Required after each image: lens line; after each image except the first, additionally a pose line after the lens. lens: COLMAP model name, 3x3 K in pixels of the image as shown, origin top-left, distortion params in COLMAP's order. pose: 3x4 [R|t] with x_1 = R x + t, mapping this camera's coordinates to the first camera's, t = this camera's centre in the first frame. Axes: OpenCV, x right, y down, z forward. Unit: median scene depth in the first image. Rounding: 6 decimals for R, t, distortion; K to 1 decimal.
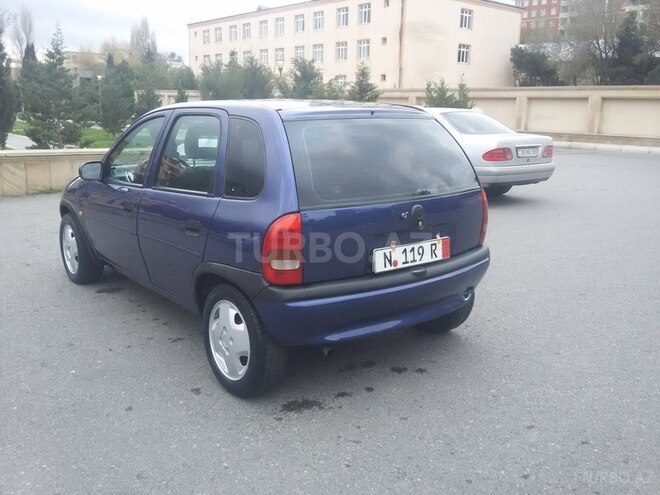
lens RADIAL K [[608.0, 0, 346.0], [0, 608.0, 242.9], [0, 0, 1]] dist [0.081913, -0.174239]
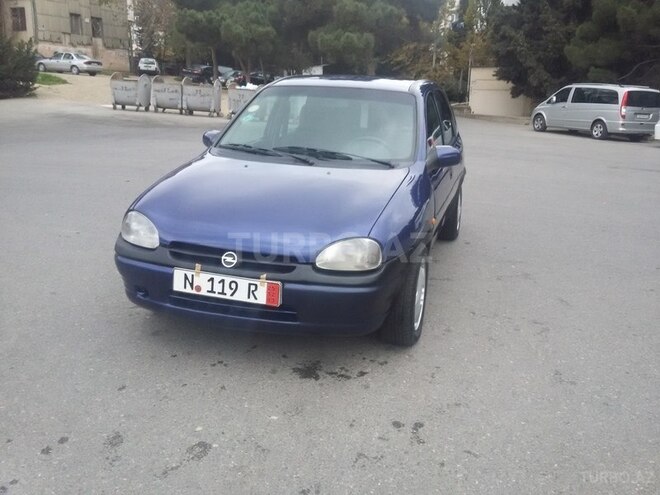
lens RADIAL K [[603.1, 0, 345.5], [0, 603.1, 243.2], [0, 0, 1]] dist [0.084632, -0.172928]
pose [[0.603413, 0.252588, -0.756368, 0.707882], [-0.220308, 0.964396, 0.146303, -0.173174], [0.766393, 0.078353, 0.637576, 0.426264]]
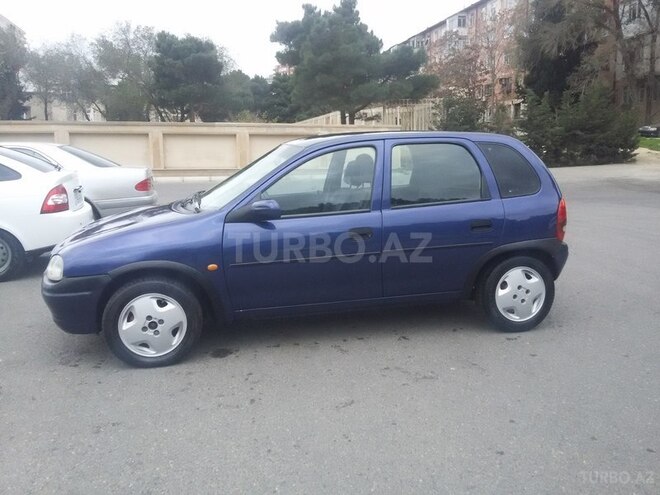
lens RADIAL K [[608.0, 0, 346.0], [0, 608.0, 242.9], [0, 0, 1]] dist [0.081913, -0.174239]
pose [[0.420147, -0.161375, 0.892992, -1.278694], [0.210246, 0.974596, 0.077202, -0.124109], [-0.882764, 0.155312, 0.443402, 0.543593]]
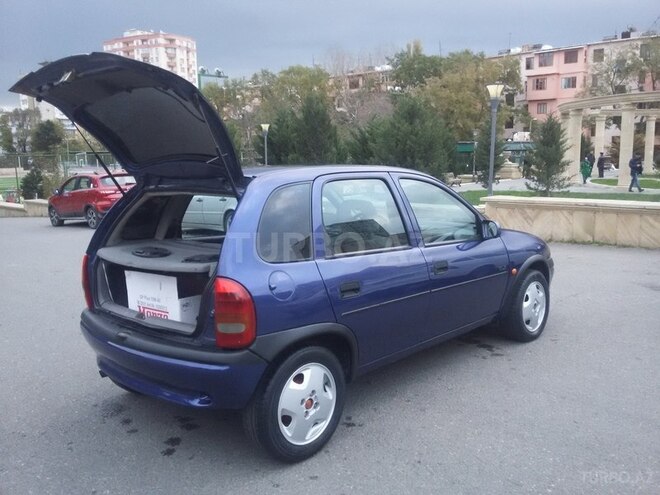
lens RADIAL K [[603.1, 0, 345.5], [0, 603.1, 243.2], [0, 0, 1]] dist [0.084632, -0.172928]
pose [[0.139045, 0.118587, -0.983160, 0.900739], [-0.187520, 0.977995, 0.091444, -0.207998], [0.972370, 0.171647, 0.158223, 0.916774]]
